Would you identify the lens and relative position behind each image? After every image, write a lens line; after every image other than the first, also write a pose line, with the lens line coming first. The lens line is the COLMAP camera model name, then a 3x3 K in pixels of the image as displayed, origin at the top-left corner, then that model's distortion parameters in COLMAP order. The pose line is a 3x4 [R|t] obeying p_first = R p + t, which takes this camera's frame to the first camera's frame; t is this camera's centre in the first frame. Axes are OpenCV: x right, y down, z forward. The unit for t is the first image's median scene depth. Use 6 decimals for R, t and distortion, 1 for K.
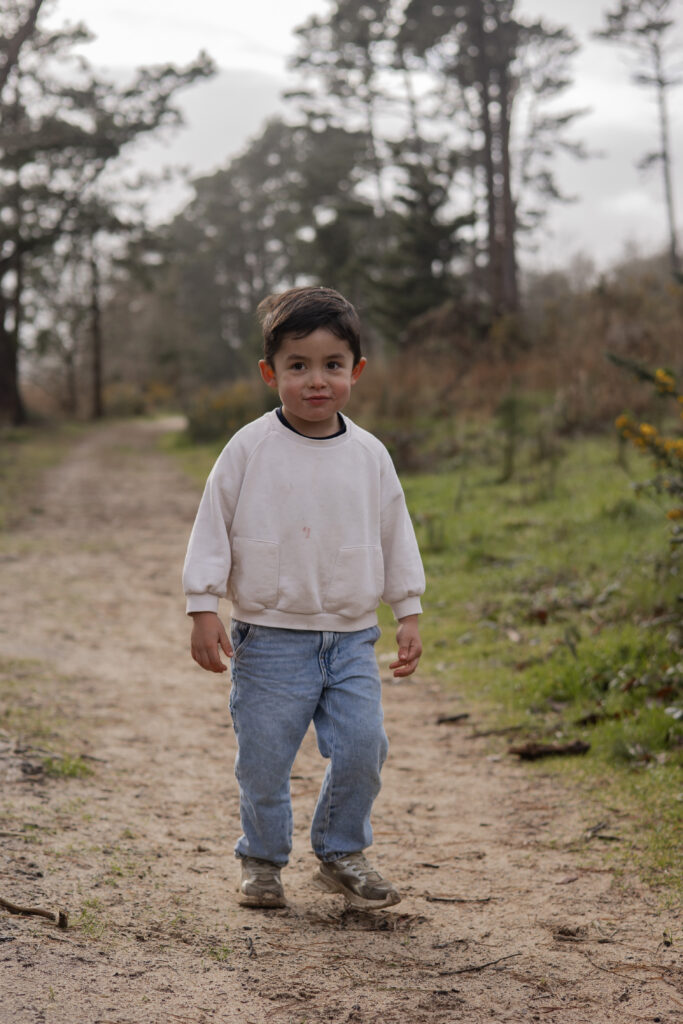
lens RADIAL K [[1511.0, 0, 341.5], [0, 1511.0, 512.0], [0, 0, 1]] dist [0.093294, -0.024151]
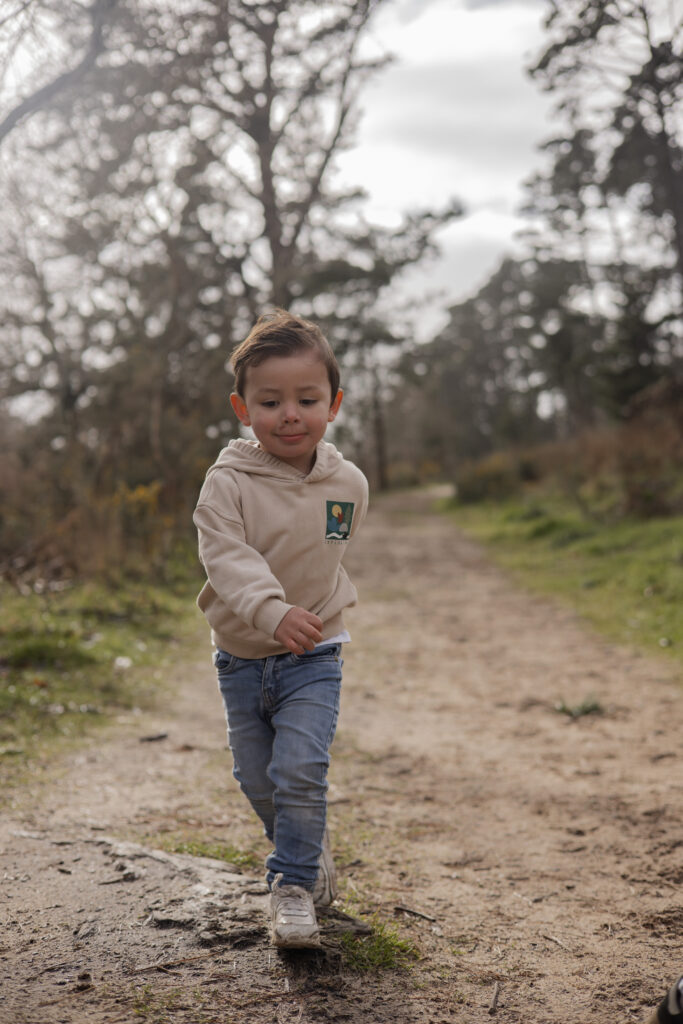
lens RADIAL K [[1511.0, 0, 341.5], [0, 1511.0, 512.0], [0, 0, 1]] dist [0.093294, -0.024151]
pose [[0.980774, -0.047668, -0.189235, 0.046771], [0.042082, 0.998555, -0.033429, -0.003212], [0.190555, 0.024823, 0.981363, -0.264562]]
